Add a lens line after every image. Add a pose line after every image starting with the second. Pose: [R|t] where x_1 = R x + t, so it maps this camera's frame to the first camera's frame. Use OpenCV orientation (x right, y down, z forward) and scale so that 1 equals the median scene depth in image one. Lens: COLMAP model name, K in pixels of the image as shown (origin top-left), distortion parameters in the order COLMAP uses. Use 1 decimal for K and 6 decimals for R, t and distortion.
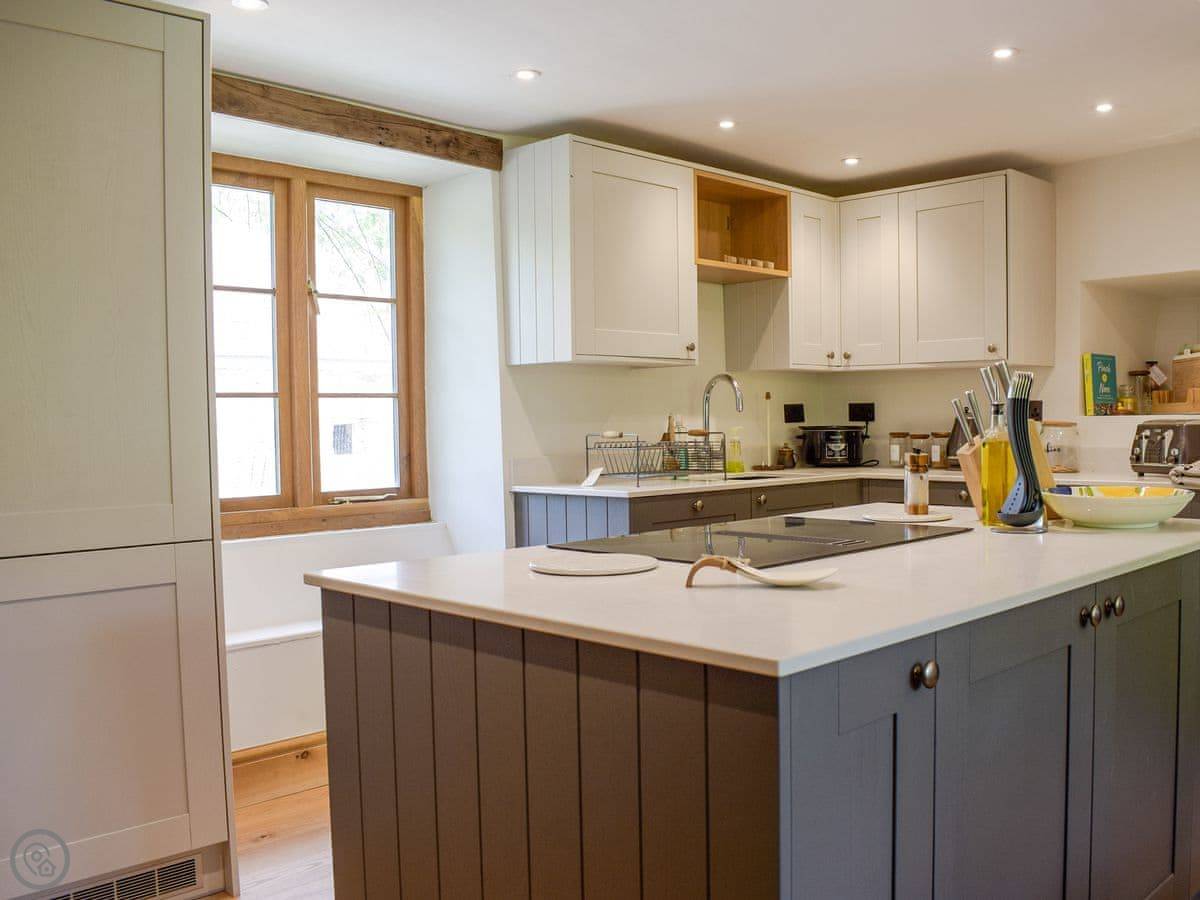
lens RADIAL K [[1111.4, 0, 708.7], [0, 1111.4, 455.7], [0, 0, 1]] dist [-0.082363, 0.003062]
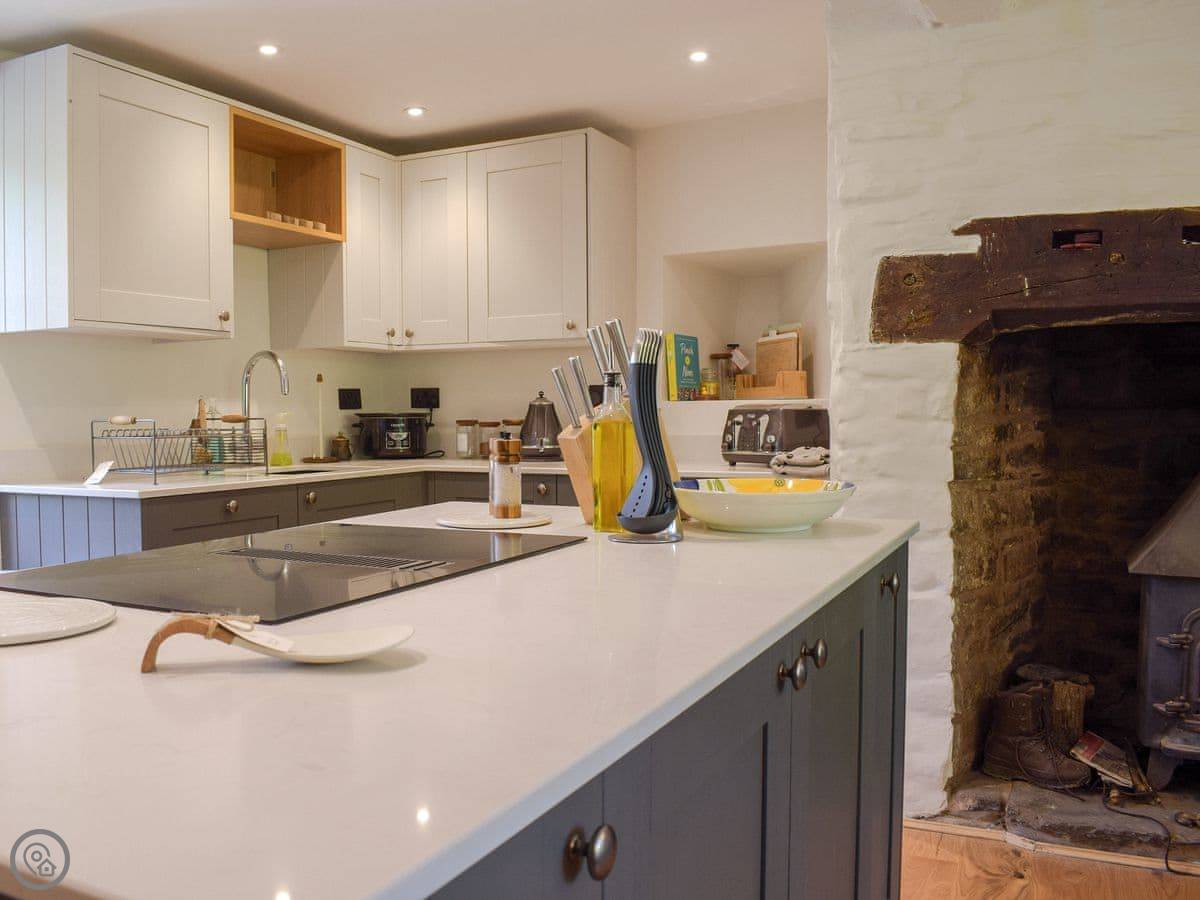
lens RADIAL K [[1071.5, 0, 526.7], [0, 1071.5, 446.5], [0, 0, 1]] dist [-0.083213, 0.003102]
pose [[0.971987, -0.005313, 0.234974, 0.015907], [0.005857, 0.999982, -0.001615, 0.002841], [-0.234961, 0.002946, 0.972000, 0.162447]]
